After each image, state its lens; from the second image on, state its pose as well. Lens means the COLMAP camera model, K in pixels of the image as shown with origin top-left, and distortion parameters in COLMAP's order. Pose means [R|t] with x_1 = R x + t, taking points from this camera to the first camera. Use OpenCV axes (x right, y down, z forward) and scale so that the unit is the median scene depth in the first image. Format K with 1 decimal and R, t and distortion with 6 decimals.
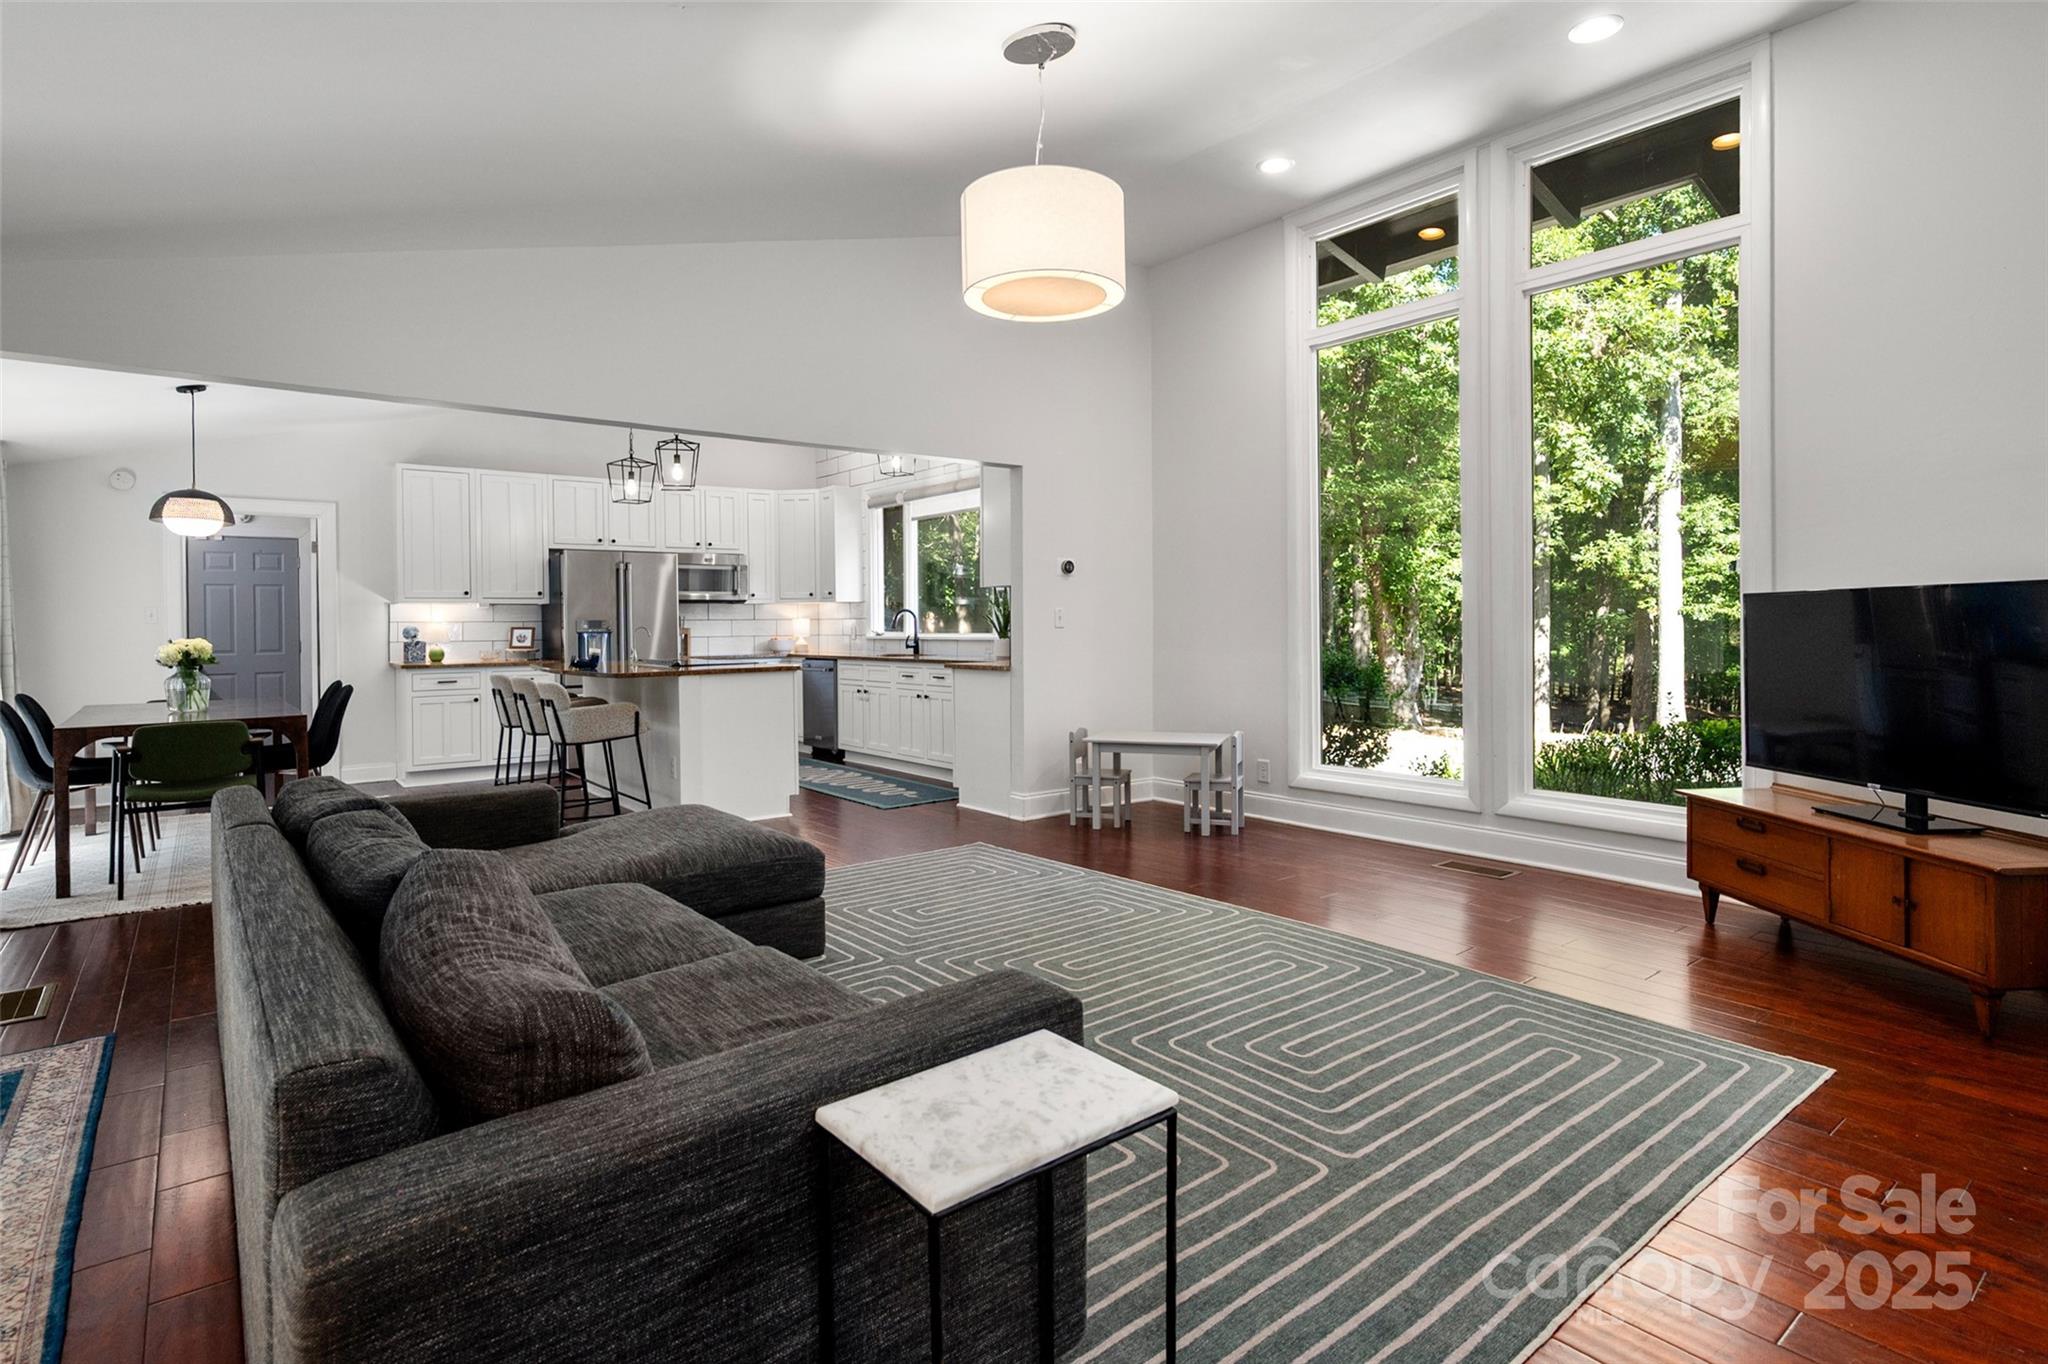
lens RADIAL K [[1047.1, 0, 1054.9], [0, 1047.1, 631.0], [0, 0, 1]] dist [-0.002122, -0.000069]
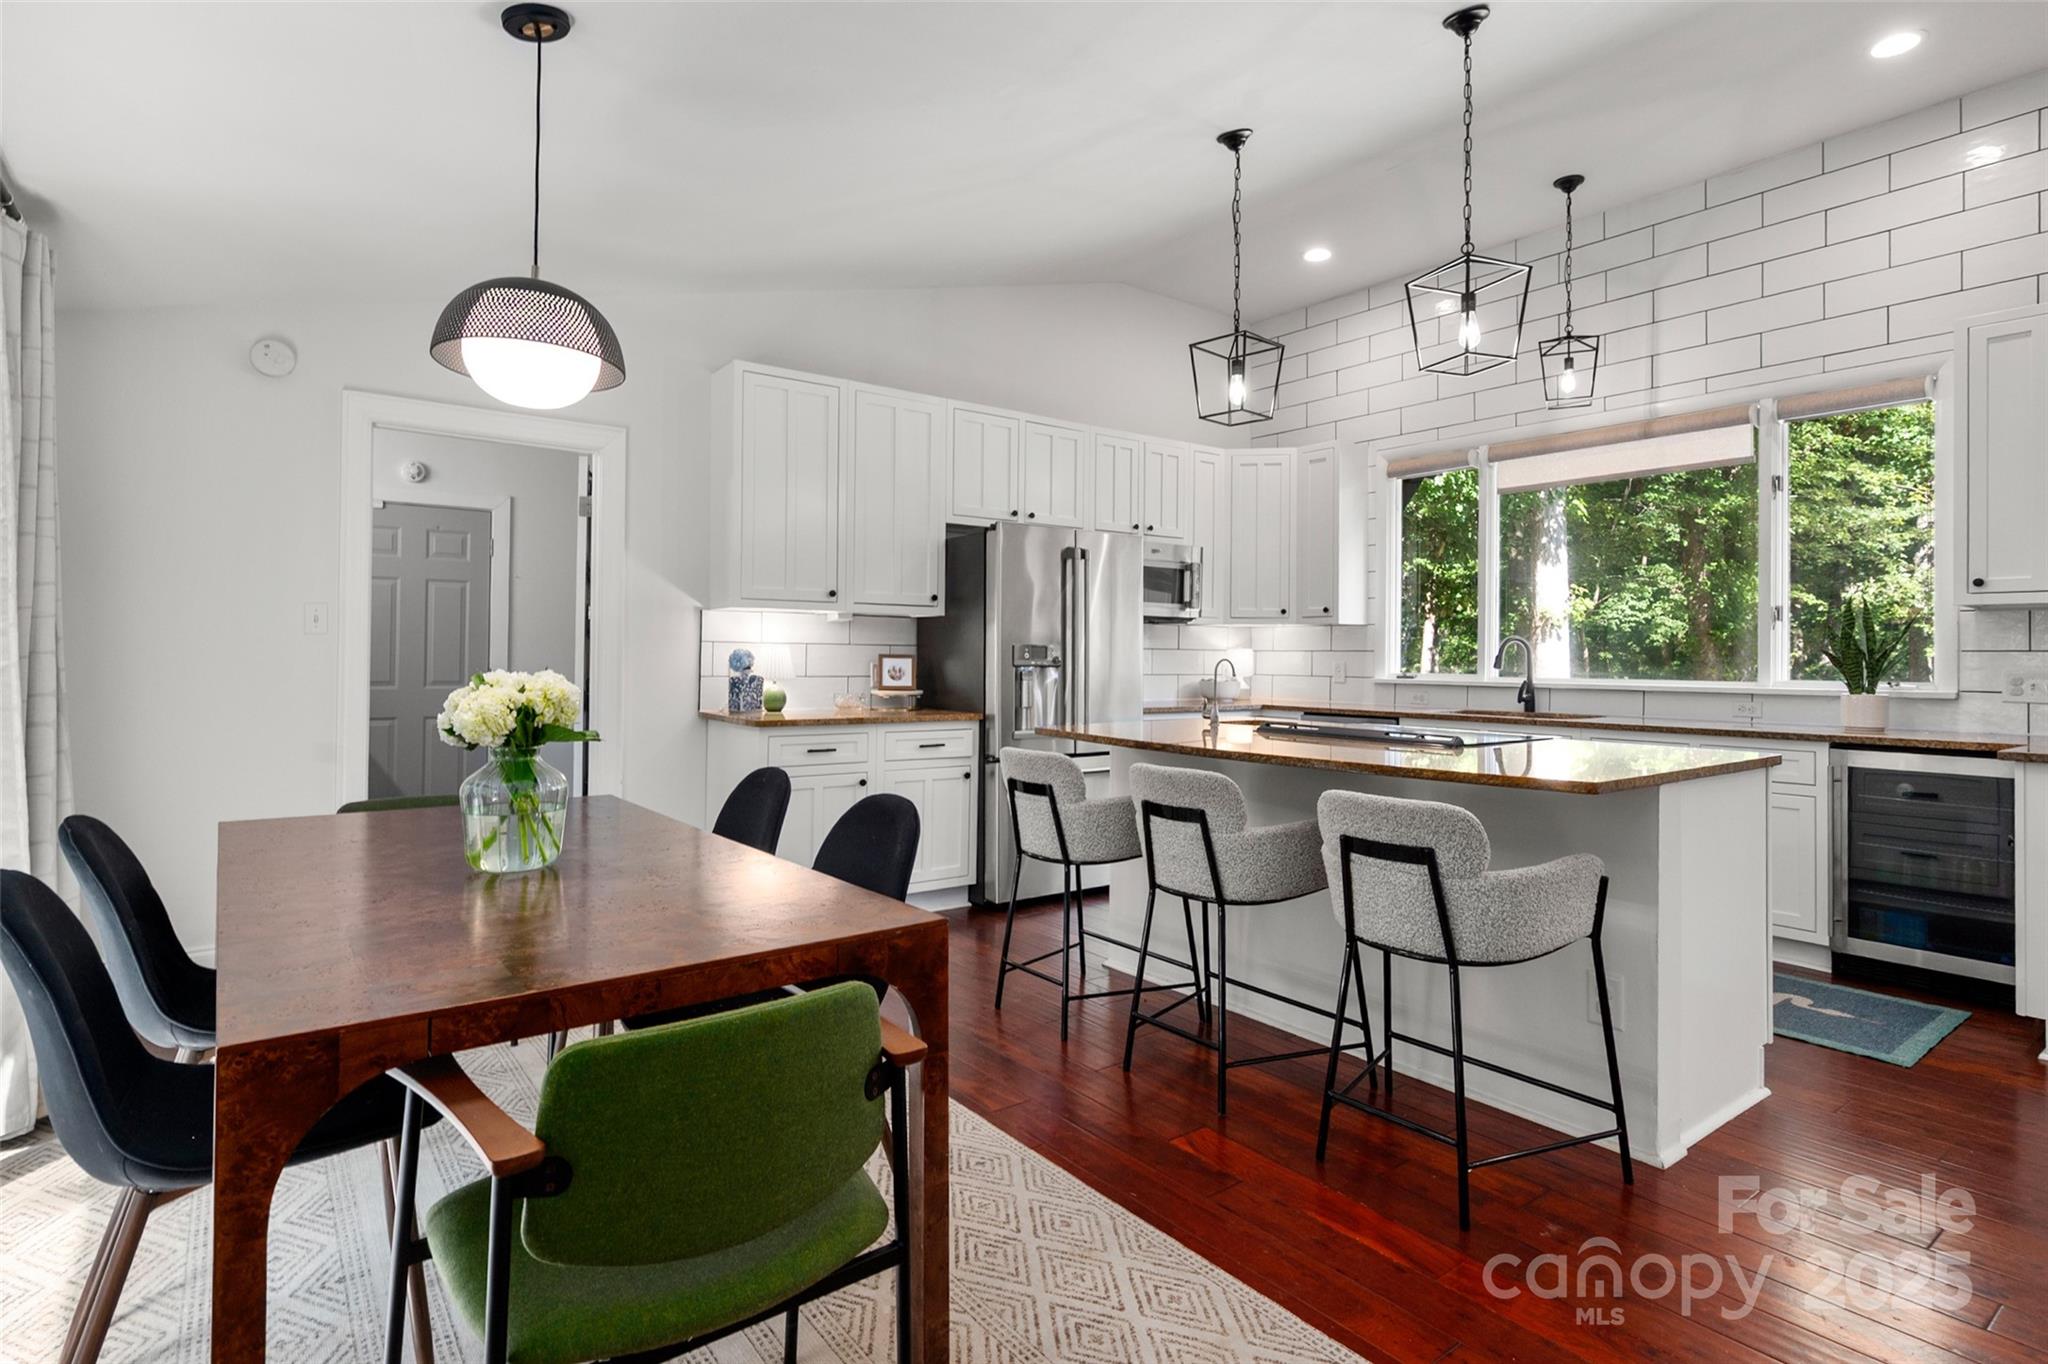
lens RADIAL K [[1047.1, 0, 1045.8], [0, 1047.1, 647.4], [0, 0, 1]] dist [-0.002122, -0.000069]
pose [[0.999499, 0.018565, -0.025652, -0.410341], [-0.019057, 0.999637, -0.019043, 0.001899], [0.025290, 0.019522, 0.999490, 0.410417]]
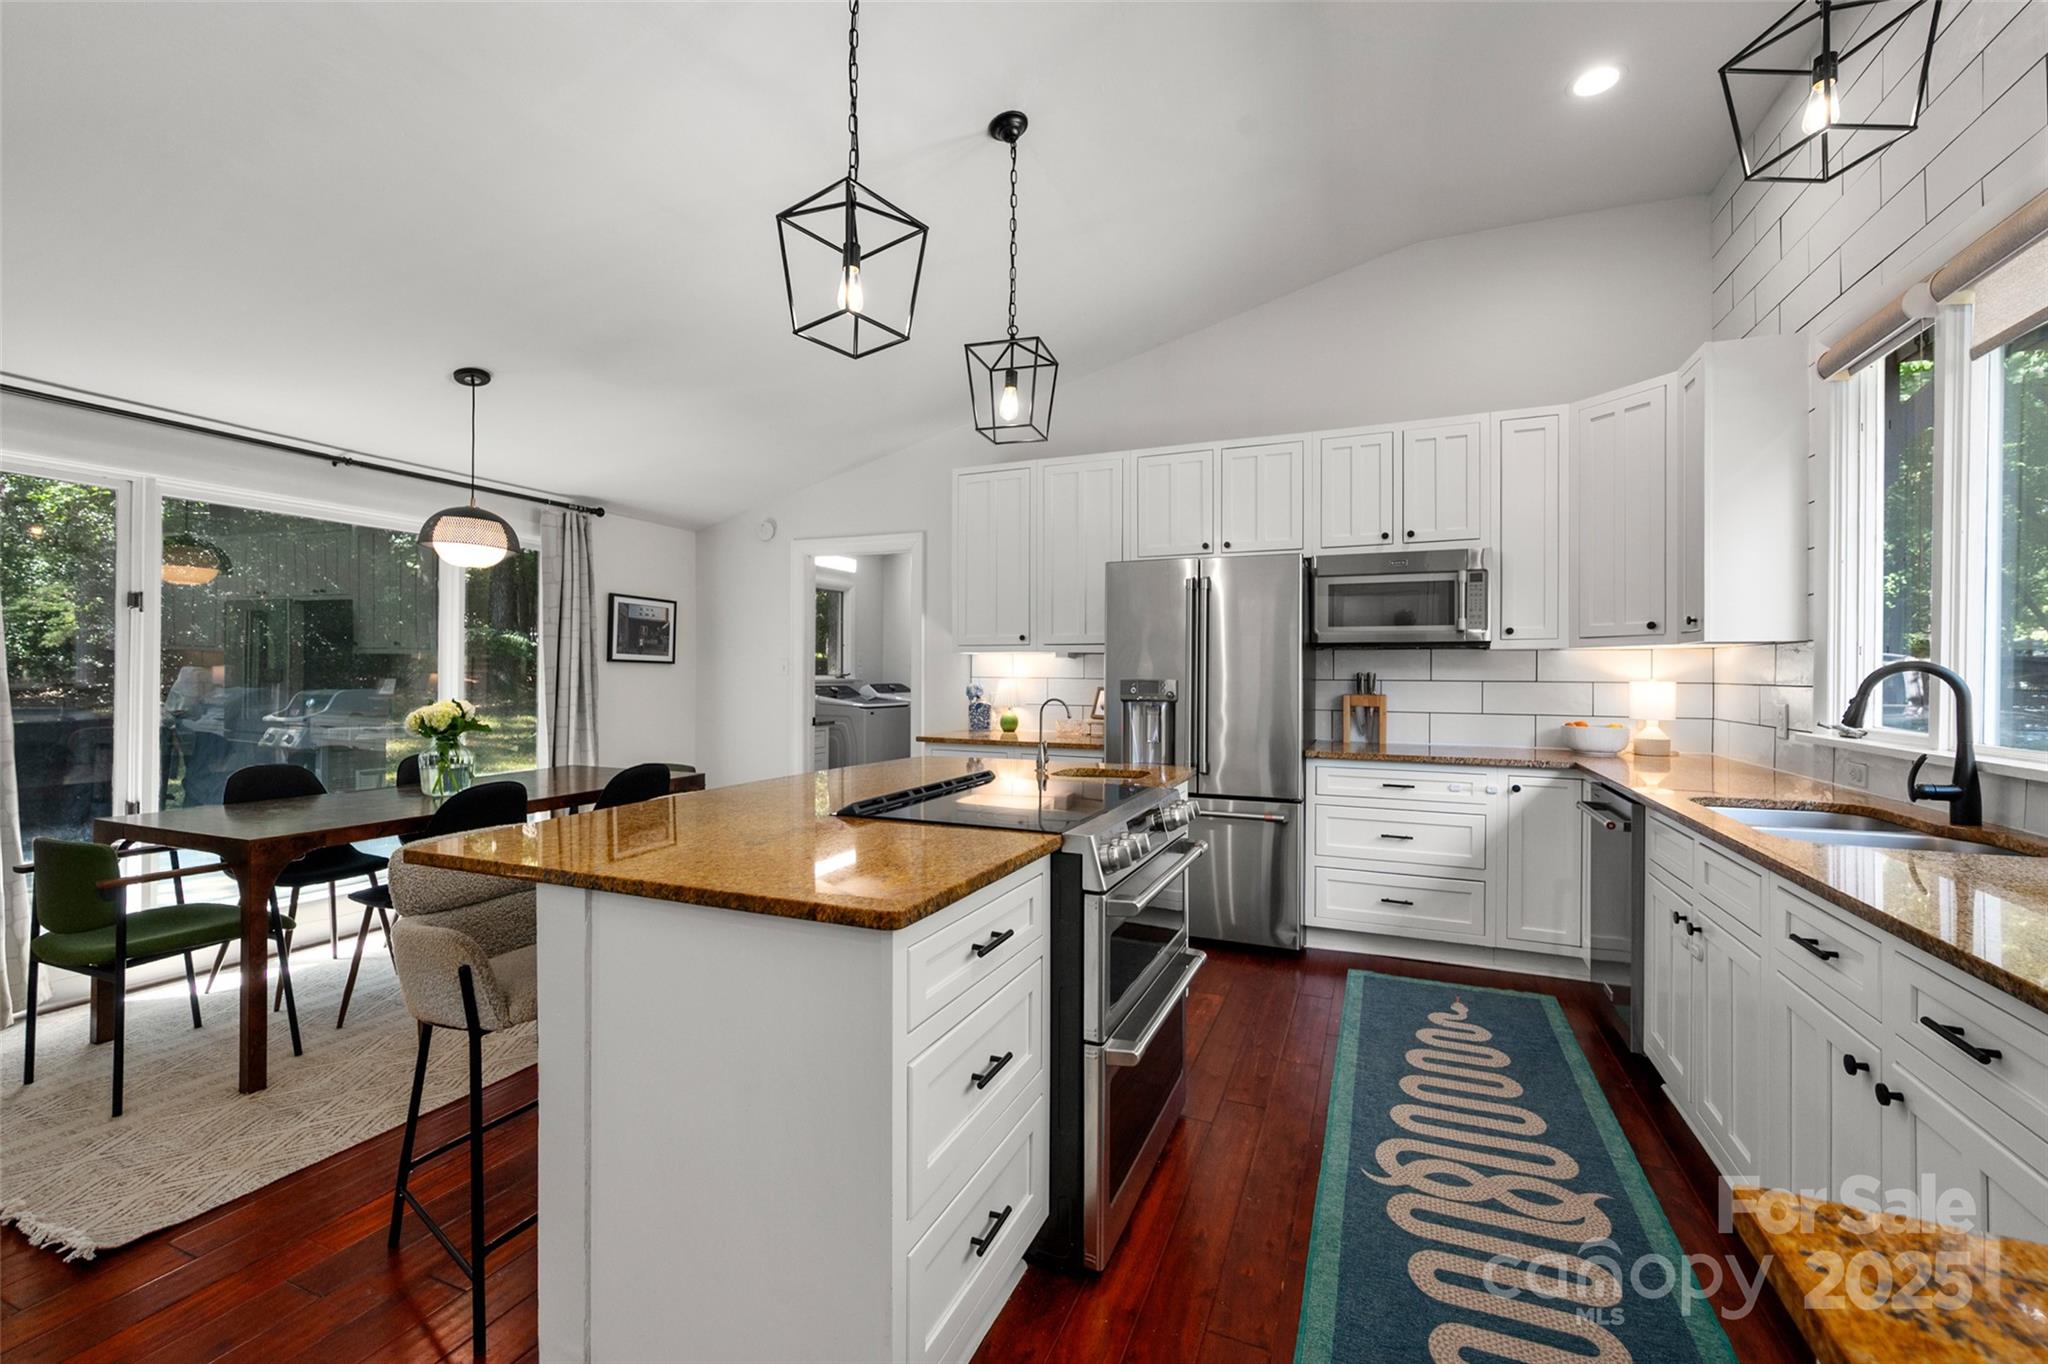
lens RADIAL K [[863.9, 0, 1032.4], [0, 863.9, 669.1], [0, 0, 1]] dist [0.014284, 0.000123]
pose [[0.468987, 0.009293, -0.883156, -0.045053], [-0.018316, 0.999832, 0.000795, -0.015022], [0.883015, 0.015804, 0.469079, 0.700104]]
